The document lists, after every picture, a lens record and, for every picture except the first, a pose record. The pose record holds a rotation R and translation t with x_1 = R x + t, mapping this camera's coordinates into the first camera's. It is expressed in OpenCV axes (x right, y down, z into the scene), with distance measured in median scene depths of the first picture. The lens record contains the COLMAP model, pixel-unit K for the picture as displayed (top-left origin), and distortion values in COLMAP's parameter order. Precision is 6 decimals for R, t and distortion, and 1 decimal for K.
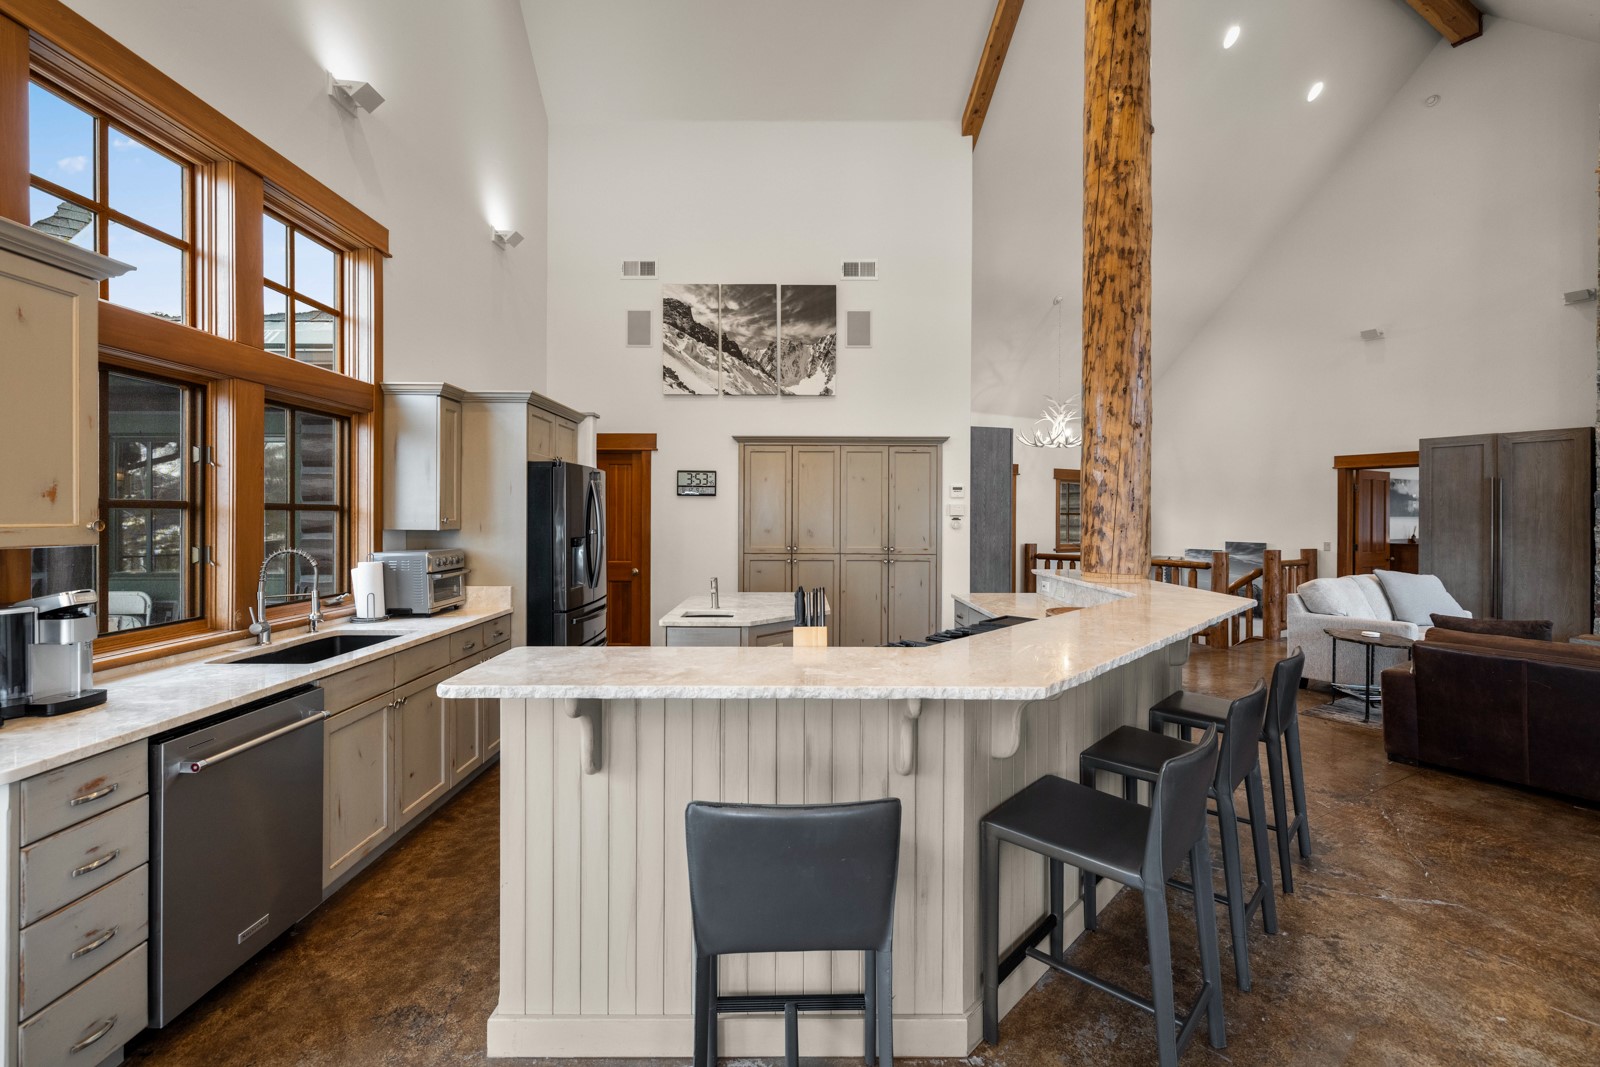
lens RADIAL K [[675.1, 0, 800.1], [0, 675.1, 517.3], [0, 0, 1]] dist [0.002358, -0.000336]
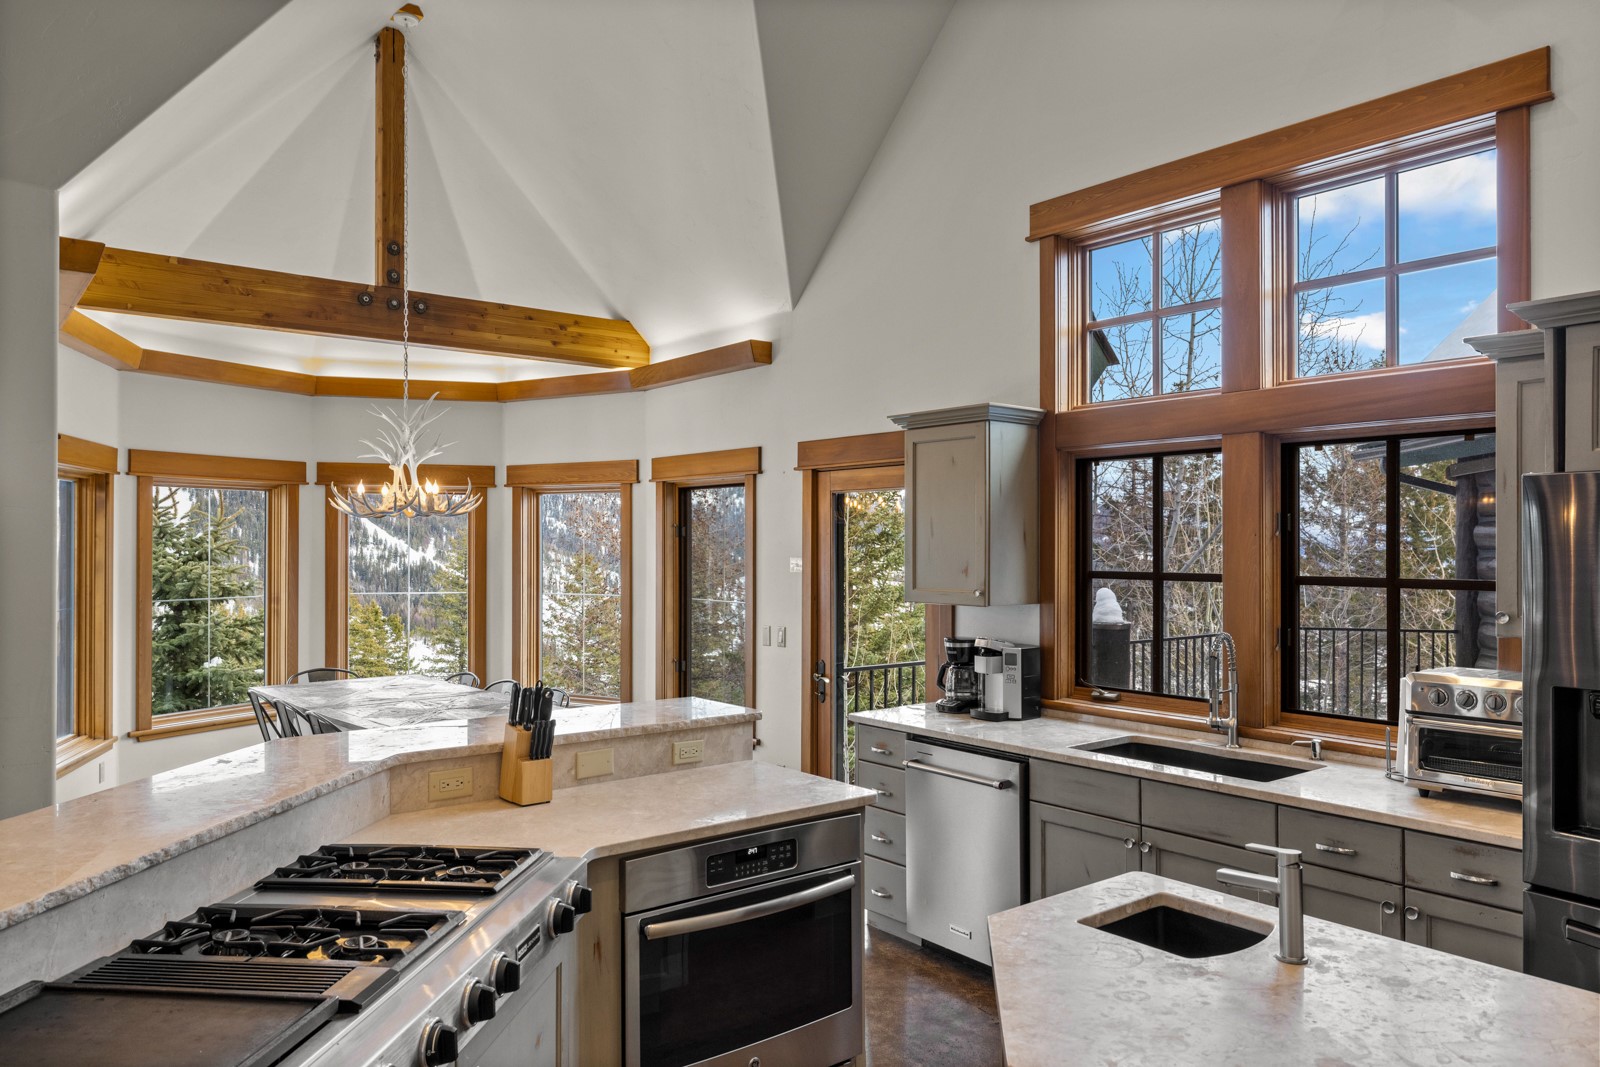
lens RADIAL K [[1089.5, 0, 797.8], [0, 1089.5, 538.4], [0, 0, 1]] dist [0.001782, 0.001893]
pose [[-0.783191, -0.006646, -0.621746, 0.214422], [-0.005126, 0.999978, -0.004233, -0.028174], [0.621760, -0.000129, -0.783208, 0.798768]]
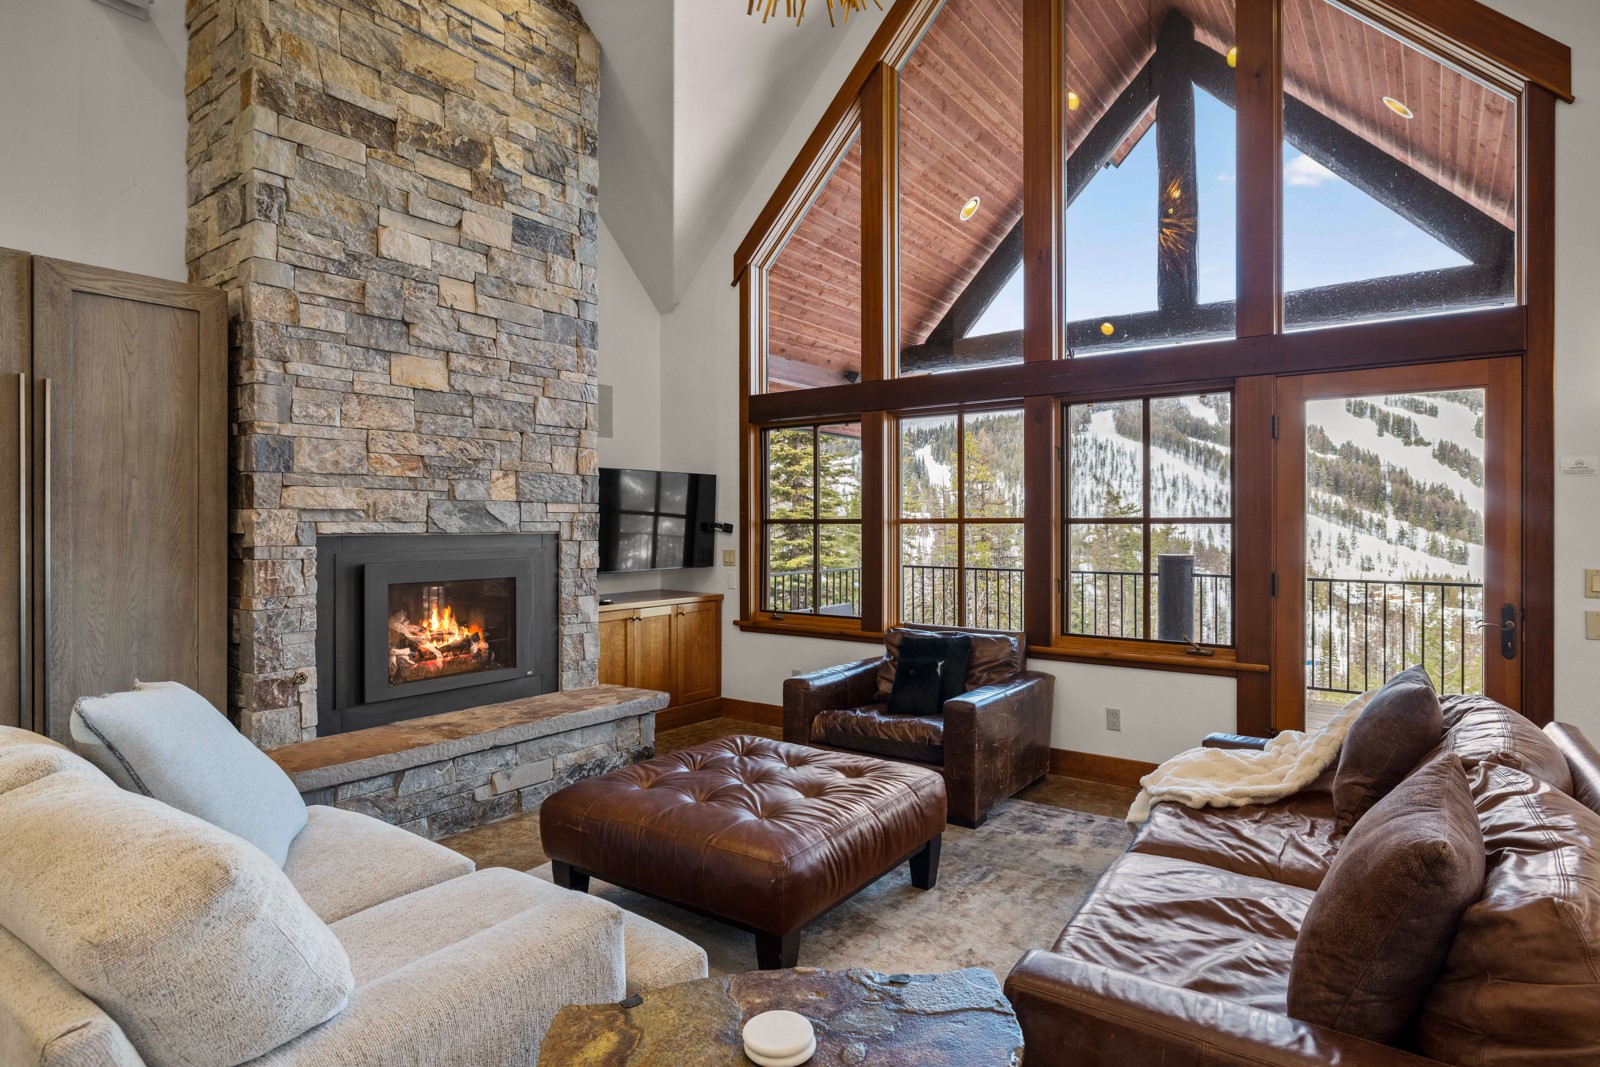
lens RADIAL K [[860.0, 0, 794.3], [0, 860.0, 522.0], [0, 0, 1]] dist [-0.000421, -0.000028]
pose [[-0.398269, -0.003607, 0.917262, 0.489205], [0.001056, 0.999990, 0.004391, 0.017667], [-0.917268, 0.002717, -0.398261, 0.874239]]
